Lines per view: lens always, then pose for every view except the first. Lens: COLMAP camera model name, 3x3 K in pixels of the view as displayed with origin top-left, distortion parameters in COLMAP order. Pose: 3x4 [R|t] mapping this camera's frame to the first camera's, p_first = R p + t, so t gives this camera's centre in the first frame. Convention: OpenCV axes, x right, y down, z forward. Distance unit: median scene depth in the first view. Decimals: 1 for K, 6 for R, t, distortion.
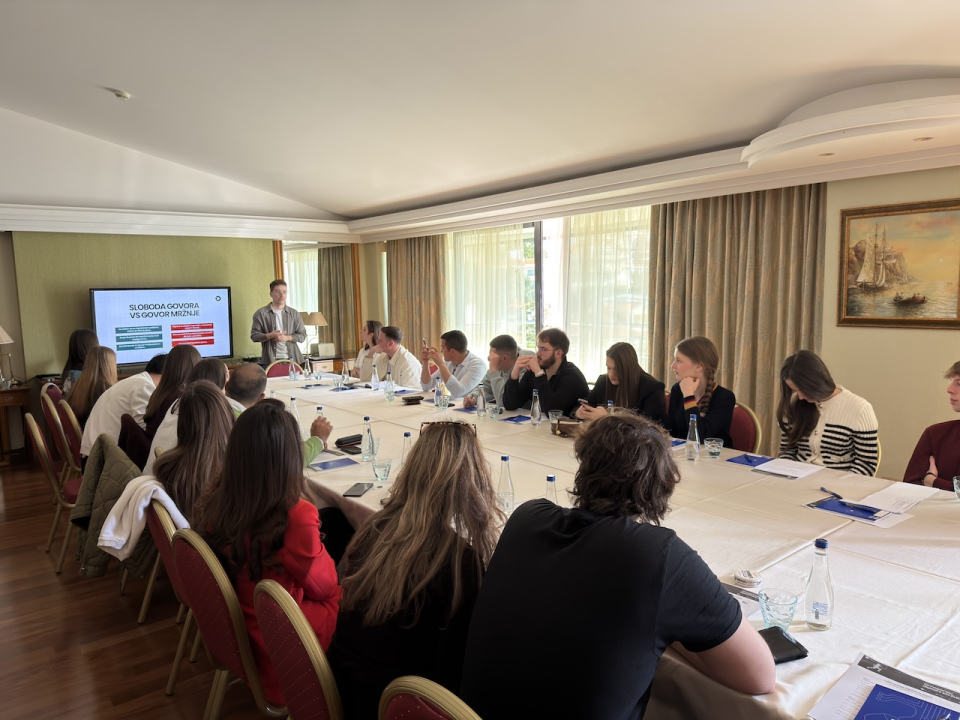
lens RADIAL K [[684.4, 0, 480.0], [0, 684.4, 360.0], [0, 0, 1]] dist [0.142759, -0.160032]
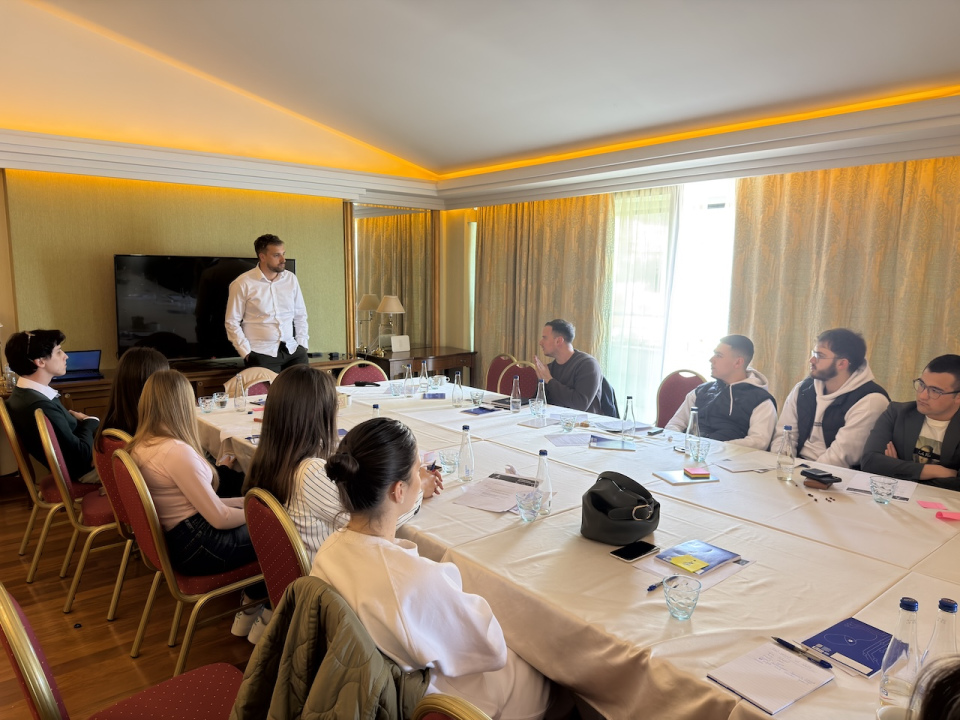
lens RADIAL K [[684.4, 0, 480.0], [0, 684.4, 360.0], [0, 0, 1]] dist [0.142759, -0.160032]
pose [[0.999295, 0.031822, 0.019915, -0.148012], [-0.032263, 0.999232, 0.022228, -0.015168], [-0.019192, -0.022855, 0.999555, 0.203424]]
